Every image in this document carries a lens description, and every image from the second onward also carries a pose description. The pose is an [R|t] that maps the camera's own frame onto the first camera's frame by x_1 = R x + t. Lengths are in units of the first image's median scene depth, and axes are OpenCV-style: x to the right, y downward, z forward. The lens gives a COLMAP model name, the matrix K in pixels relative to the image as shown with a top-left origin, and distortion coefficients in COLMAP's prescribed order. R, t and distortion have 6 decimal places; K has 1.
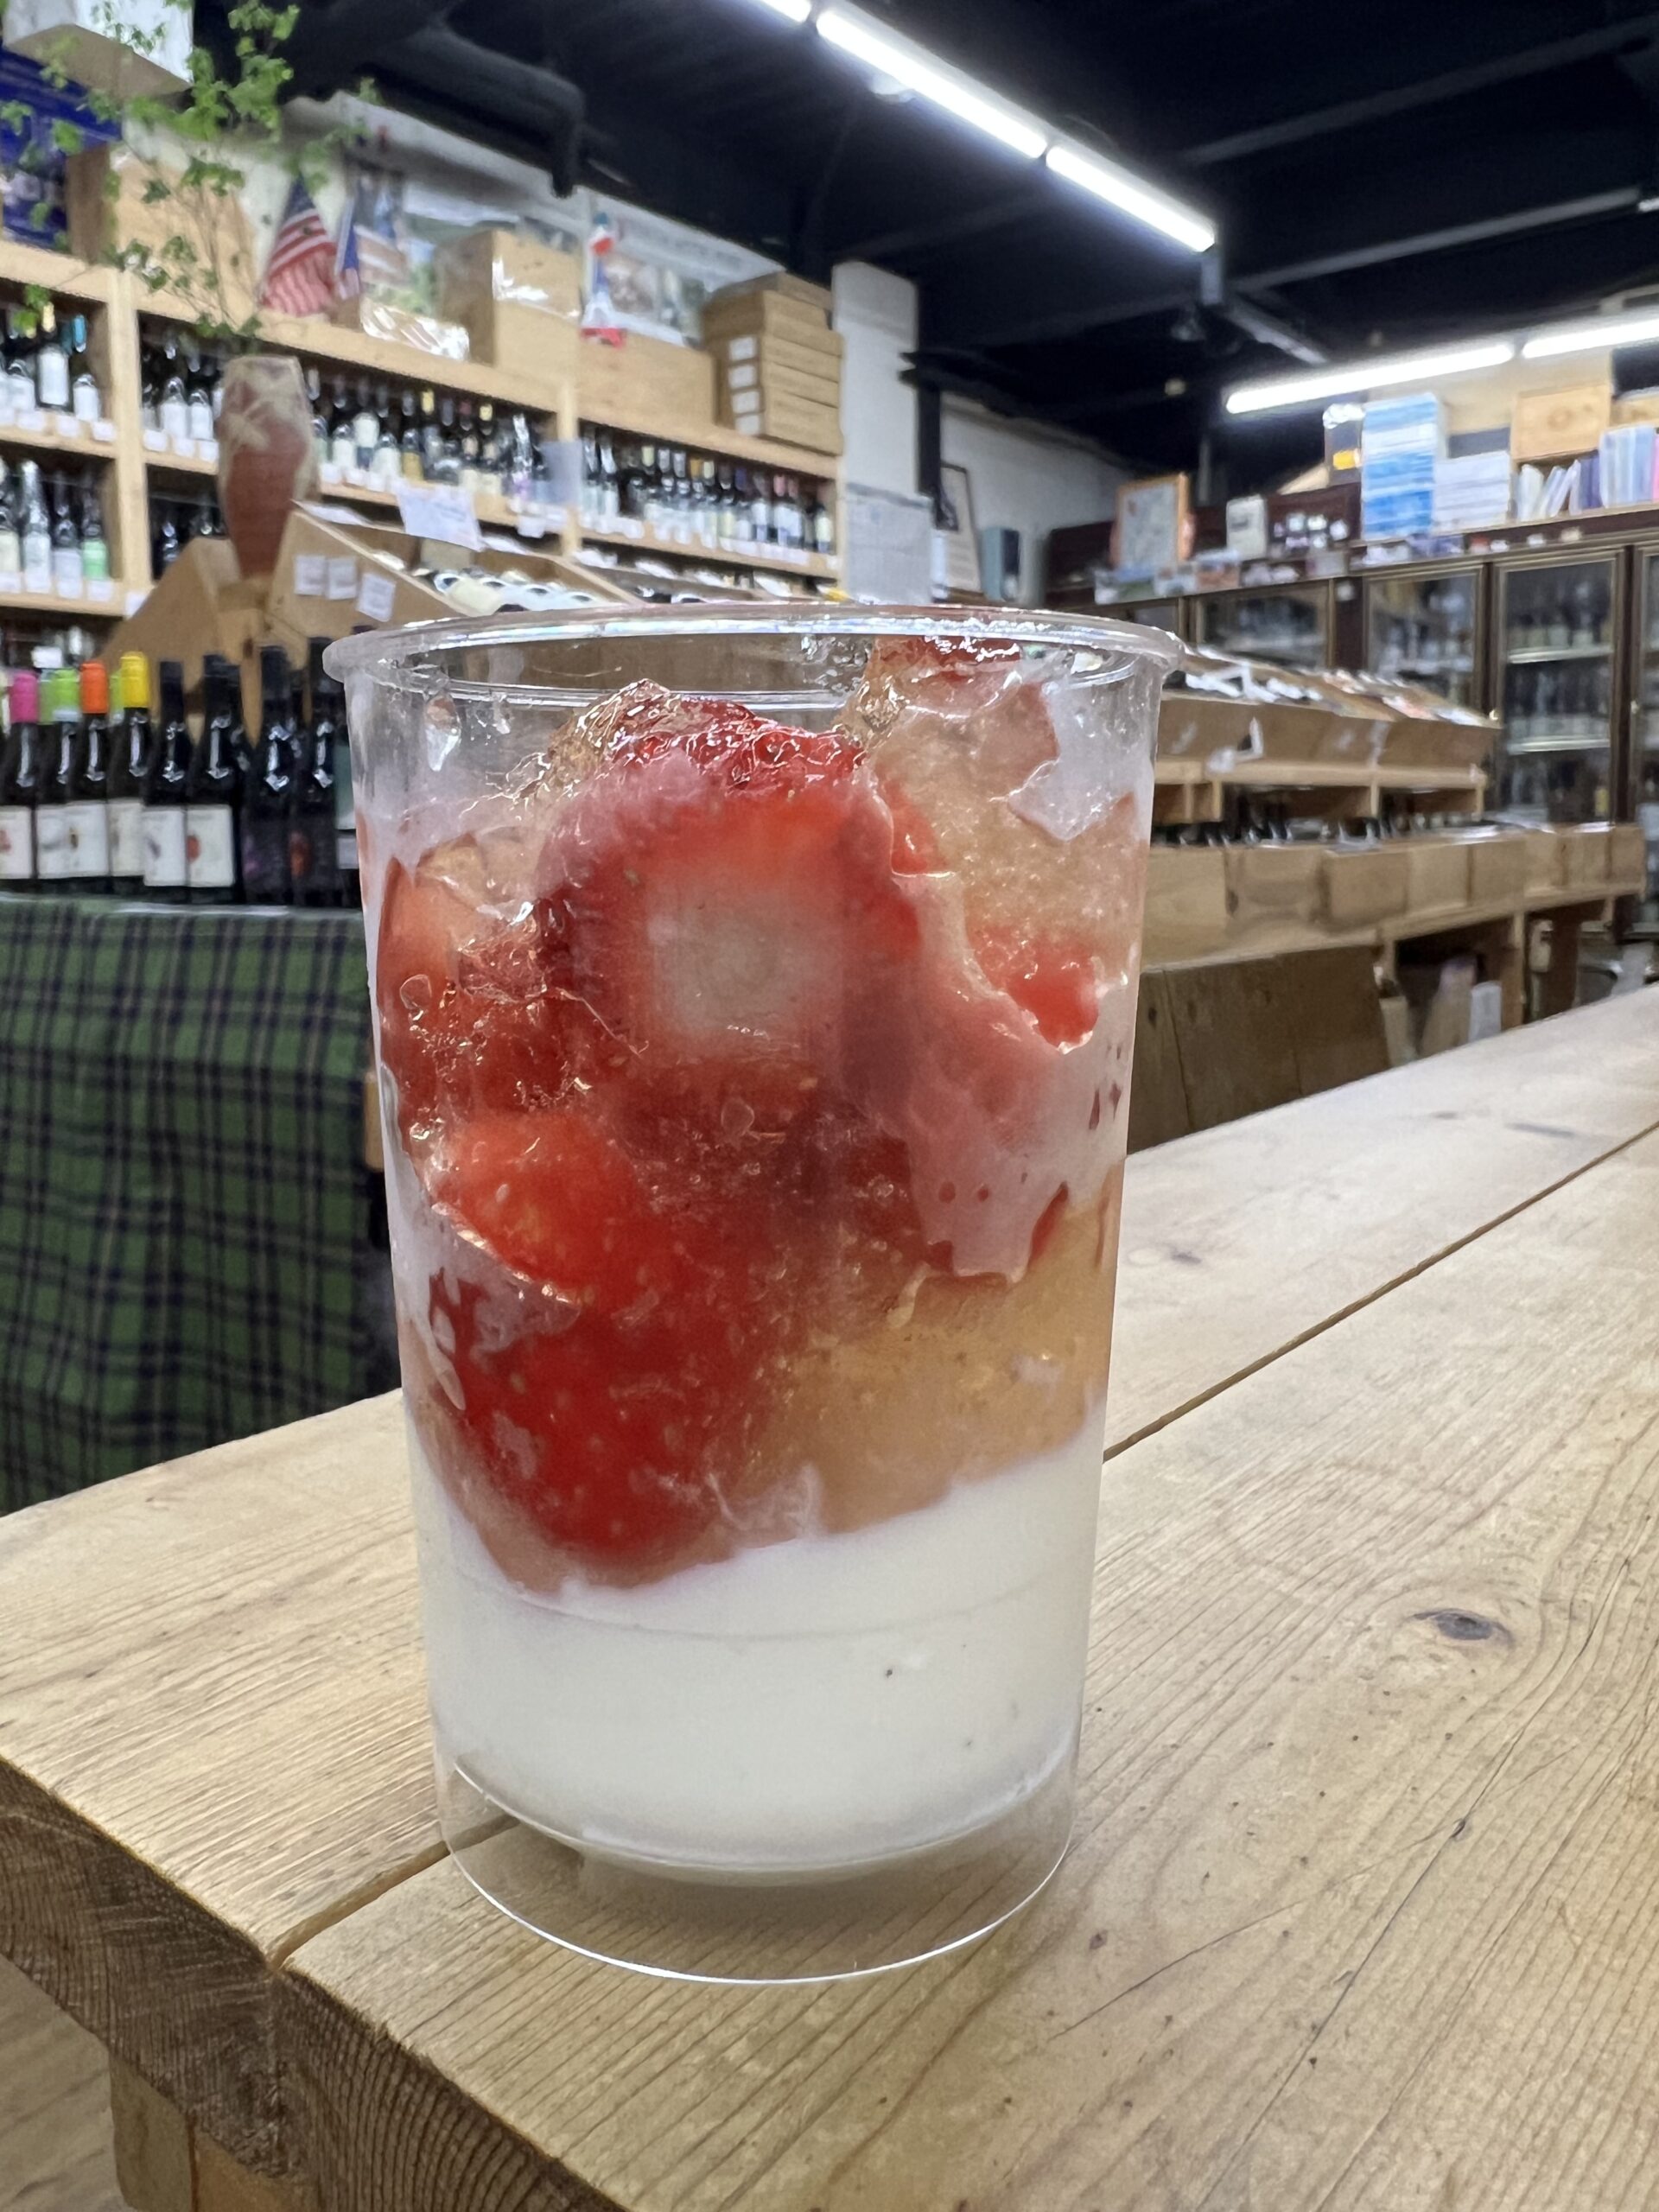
lens RADIAL K [[1703.1, 0, 697.2], [0, 1703.1, 1012.9], [0, 0, 1]] dist [0.002168, 0.000658]
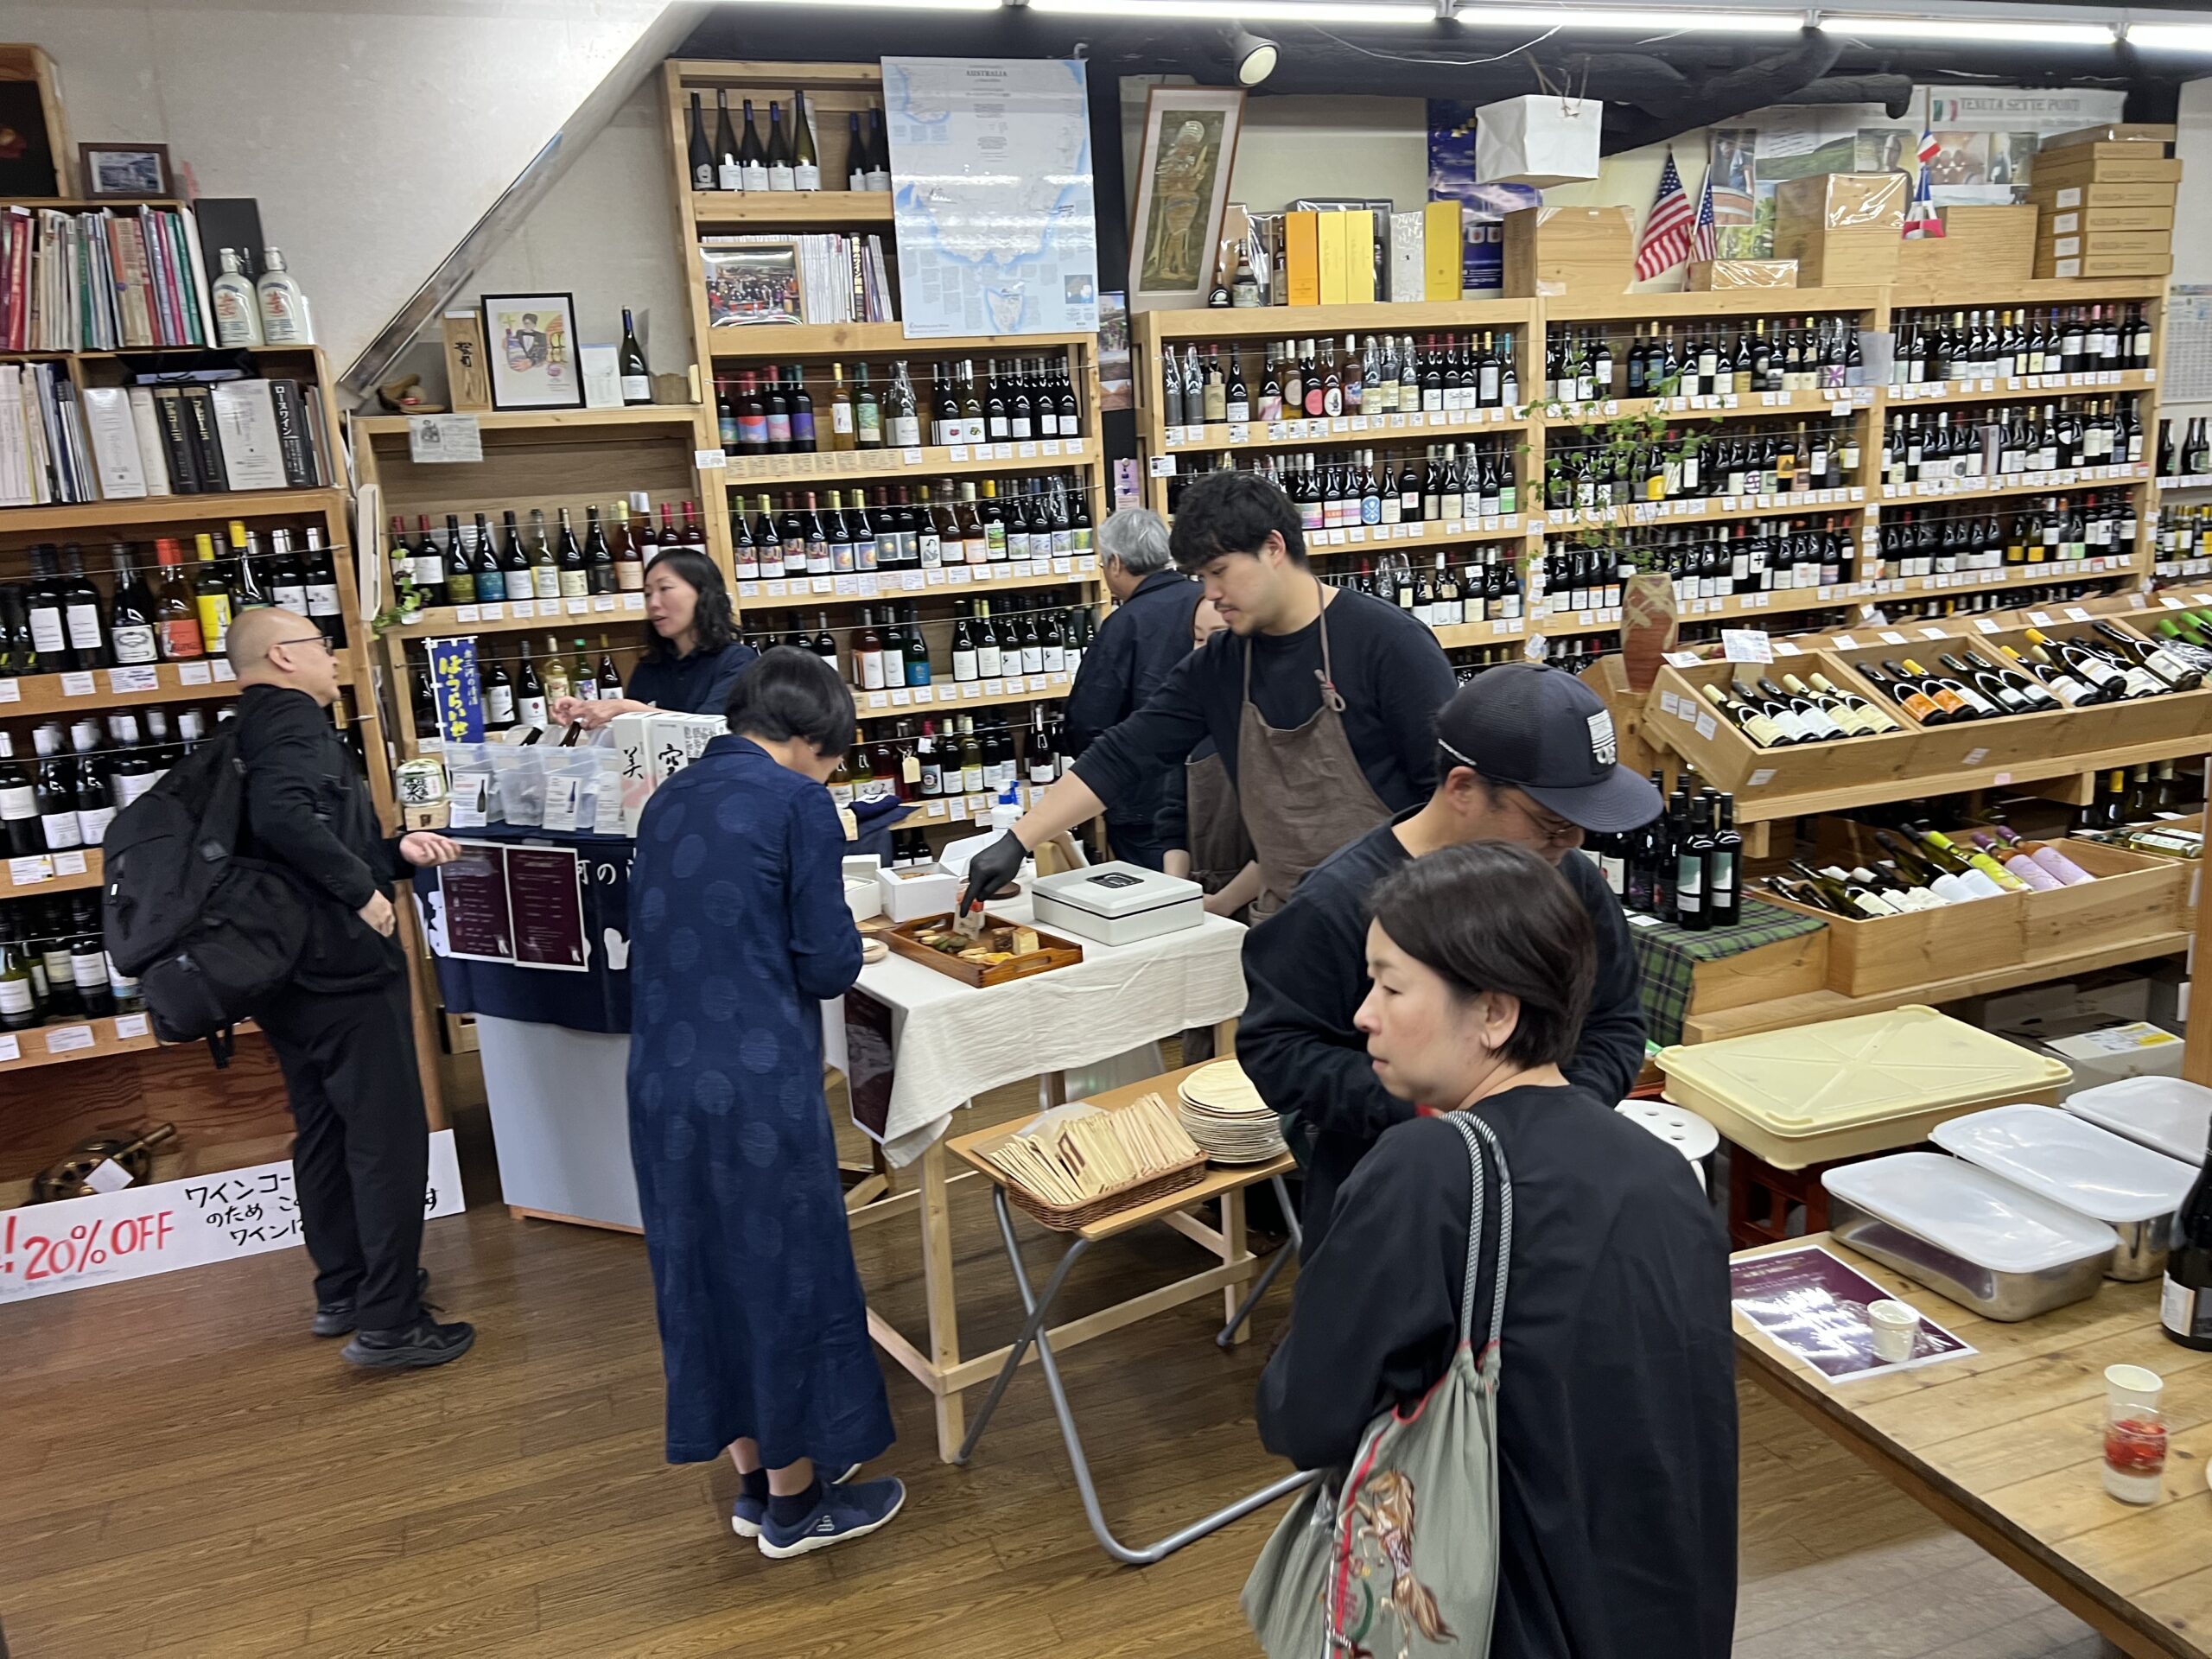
lens RADIAL K [[1643.2, 0, 1095.1], [0, 1643.2, 852.8], [0, 0, 1]] dist [0.051601, -0.046481]
pose [[0.867030, 0.088125, -0.490401, 0.047257], [-0.011713, 0.987568, 0.156756, -0.128741], [0.498118, -0.130168, 0.857283, -0.316928]]
